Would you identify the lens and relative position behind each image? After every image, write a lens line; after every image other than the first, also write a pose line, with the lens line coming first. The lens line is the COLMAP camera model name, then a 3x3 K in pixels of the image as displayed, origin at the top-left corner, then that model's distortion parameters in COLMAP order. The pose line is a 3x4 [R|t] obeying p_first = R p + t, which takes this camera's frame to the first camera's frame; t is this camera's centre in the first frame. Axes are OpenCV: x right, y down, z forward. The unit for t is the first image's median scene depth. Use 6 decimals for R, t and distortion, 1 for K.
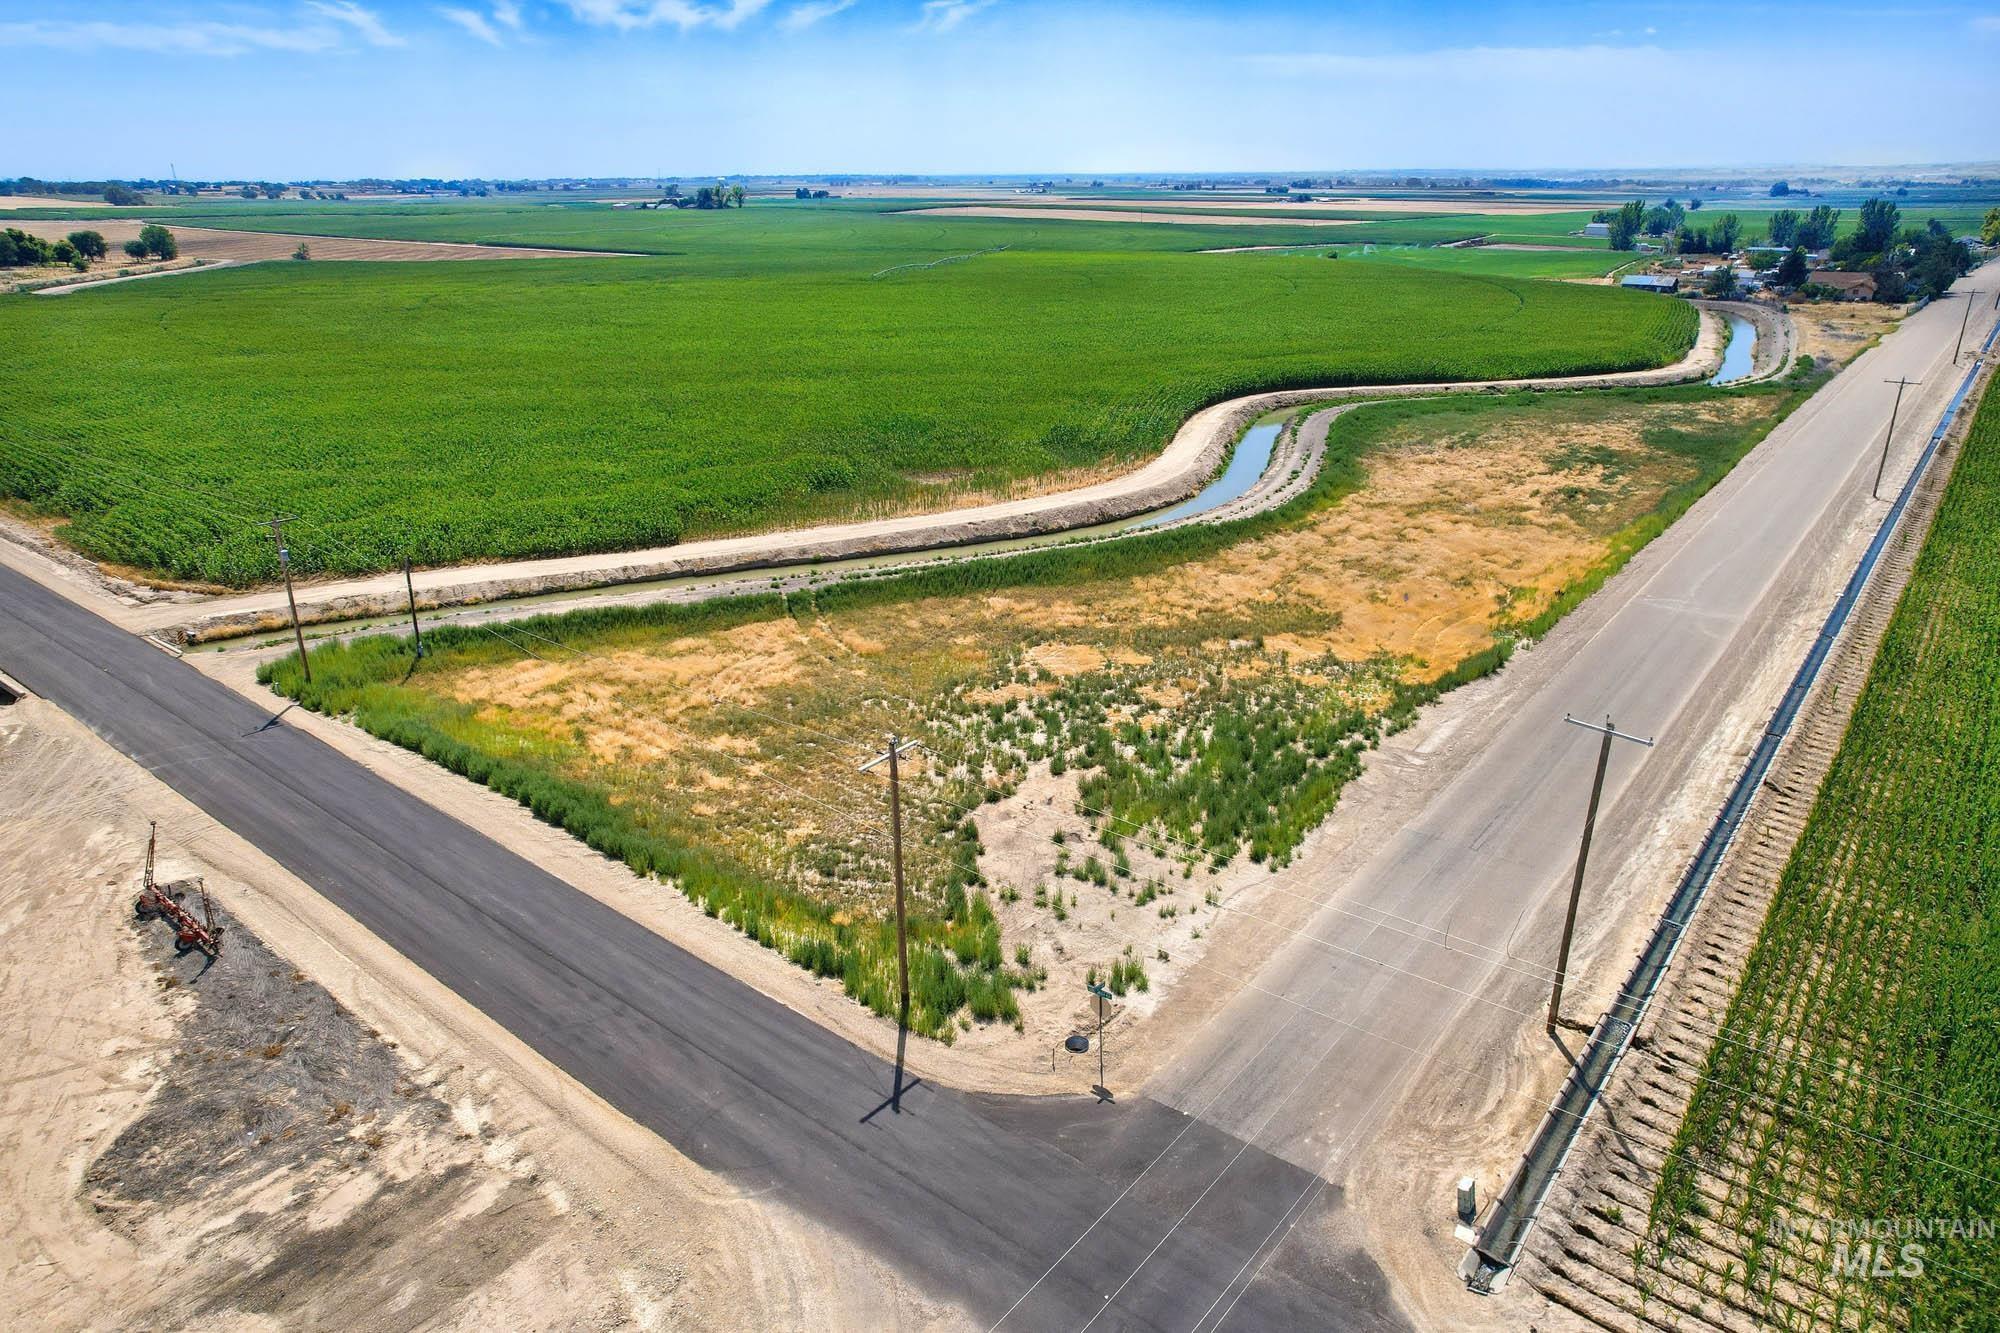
lens RADIAL K [[1278.5, 0, 1000.0], [0, 1278.5, 666.5], [0, 0, 1]] dist [-0.065739, 0.071211]
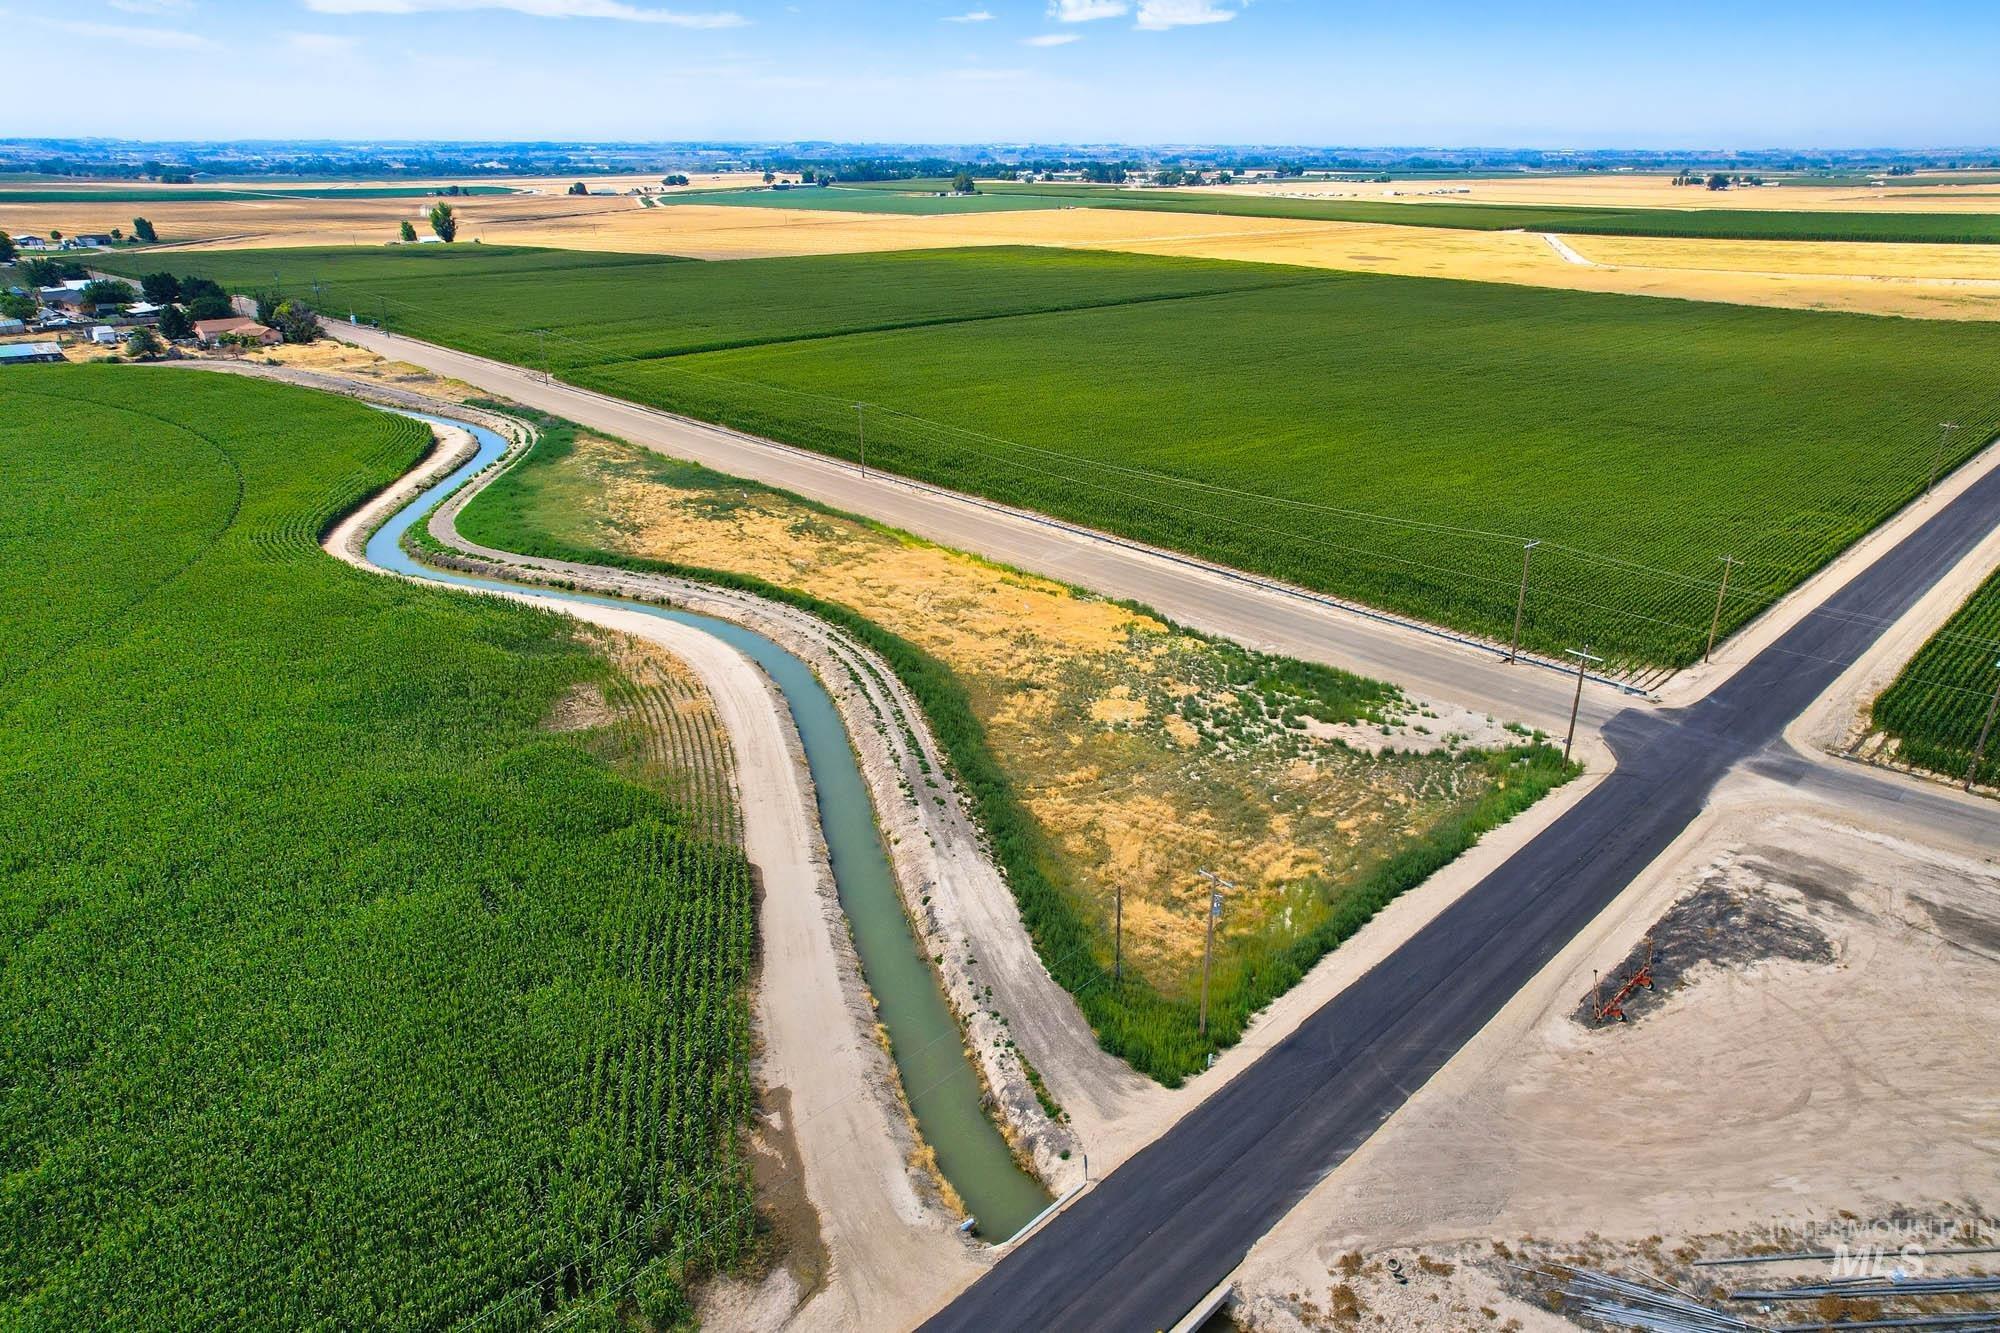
lens RADIAL K [[1278.5, 0, 1000.0], [0, 1278.5, 666.5], [0, 0, 1]] dist [-0.065739, 0.071211]
pose [[0.120281, -0.370672, 0.920942, -1.334542], [0.357521, 0.881604, 0.308144, -0.568195], [-0.926127, 0.292192, 0.238563, 0.844265]]
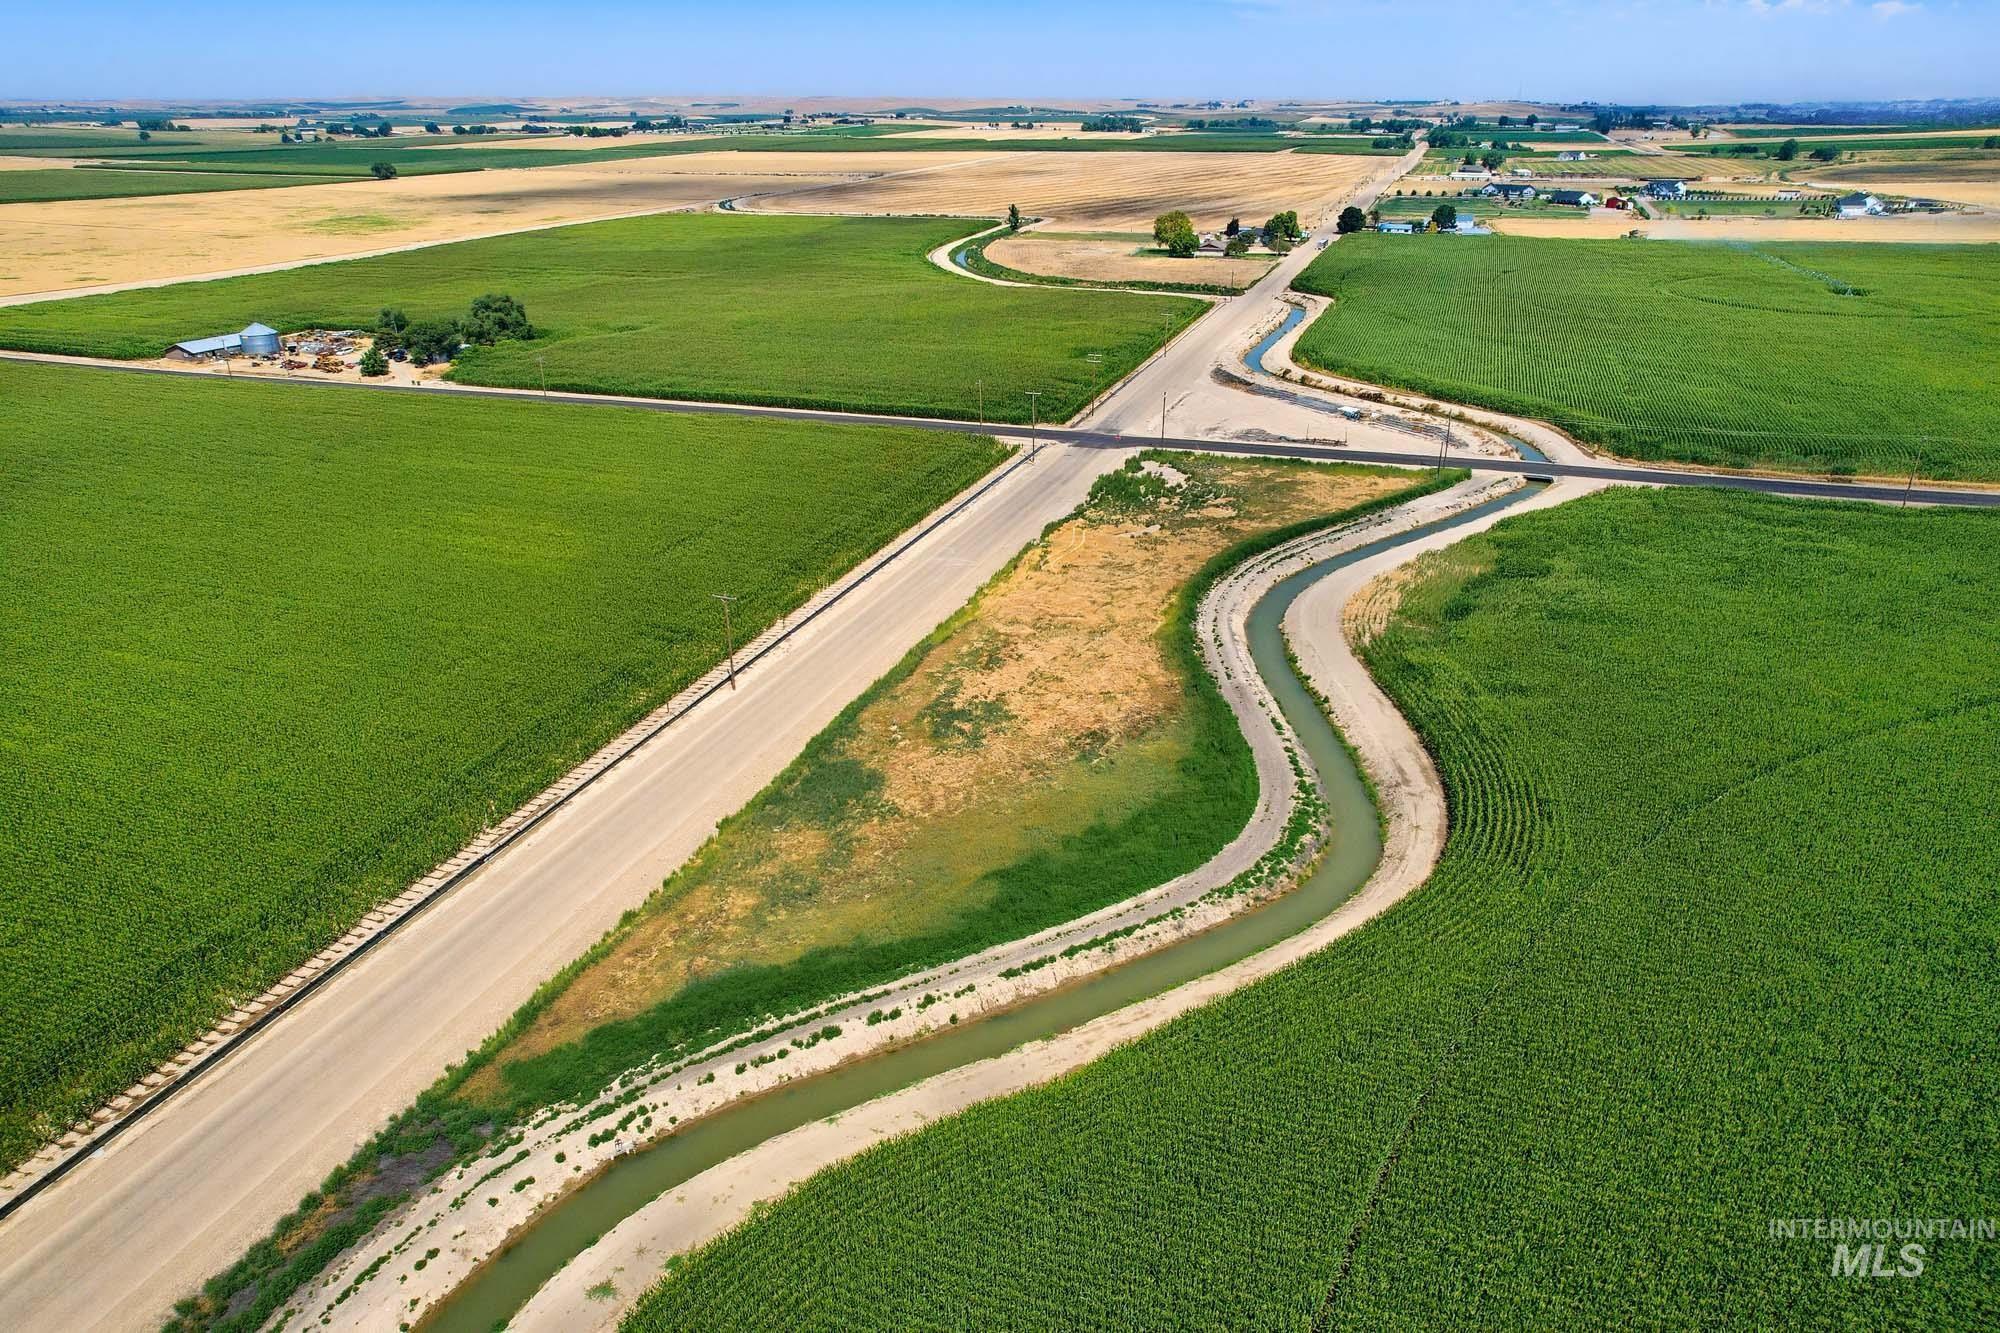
lens RADIAL K [[1278.5, 0, 1000.0], [0, 1278.5, 666.5], [0, 0, 1]] dist [-0.065739, 0.071211]
pose [[-0.946984, 0.144586, -0.286909, 1.265868], [-0.102300, 0.710837, 0.695878, -1.545126], [0.304560, 0.688336, -0.658360, 2.880362]]
